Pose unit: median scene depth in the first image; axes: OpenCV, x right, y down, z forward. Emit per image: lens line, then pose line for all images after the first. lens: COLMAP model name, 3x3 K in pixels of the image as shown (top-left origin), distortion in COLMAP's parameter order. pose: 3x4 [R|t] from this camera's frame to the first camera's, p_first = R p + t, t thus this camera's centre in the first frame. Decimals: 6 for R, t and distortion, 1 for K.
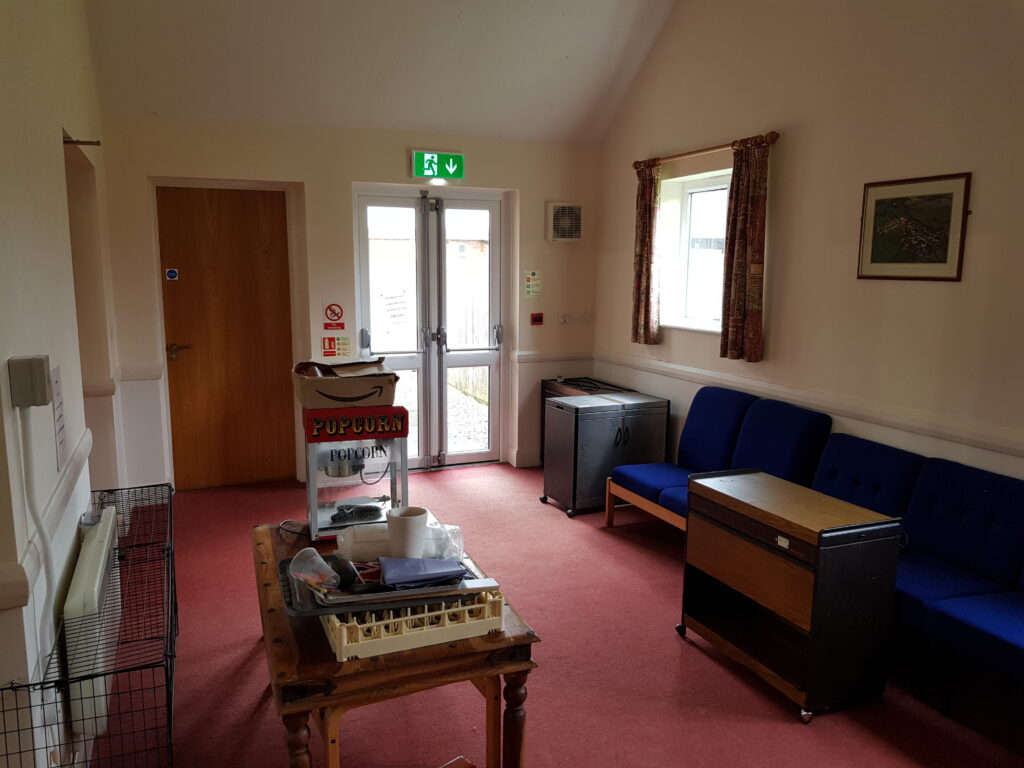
lens RADIAL K [[789.0, 0, 508.0], [0, 789.0, 390.0], [0, 0, 1]] dist [0.086630, -0.112697]
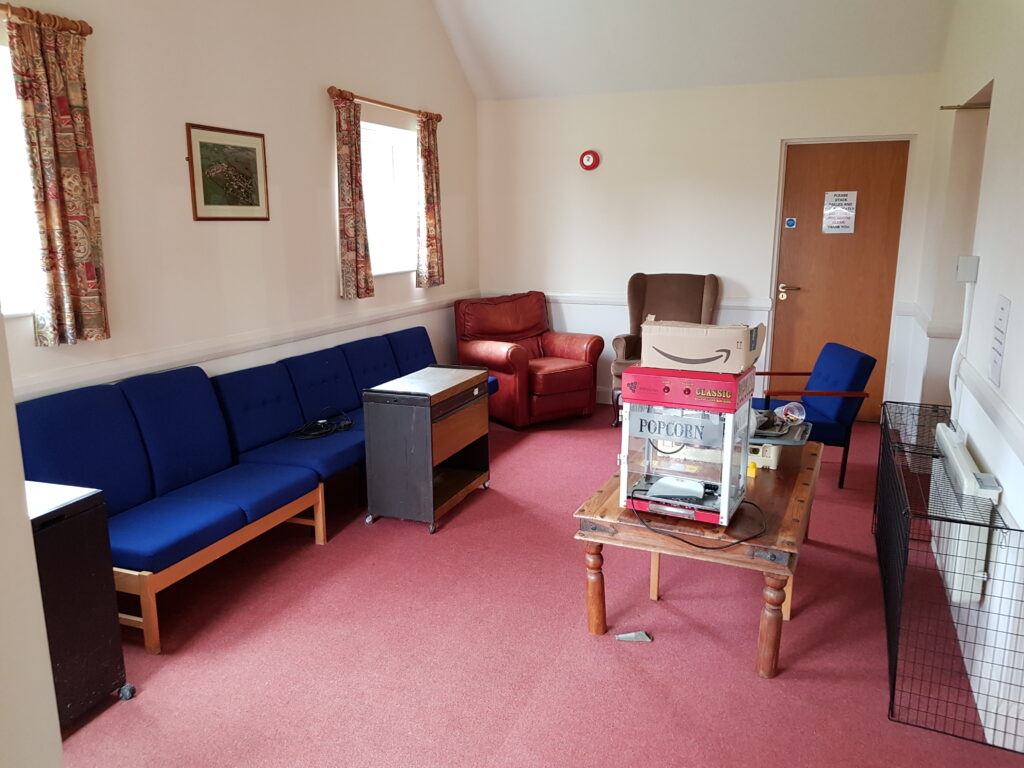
lens RADIAL K [[789.0, 0, 508.0], [0, 789.0, 390.0], [0, 0, 1]] dist [0.086630, -0.112697]
pose [[-0.703933, -0.156876, 0.692725, -0.596020], [0.111076, 0.938988, 0.325519, -0.238052], [-0.701527, 0.306089, -0.643560, 1.535801]]
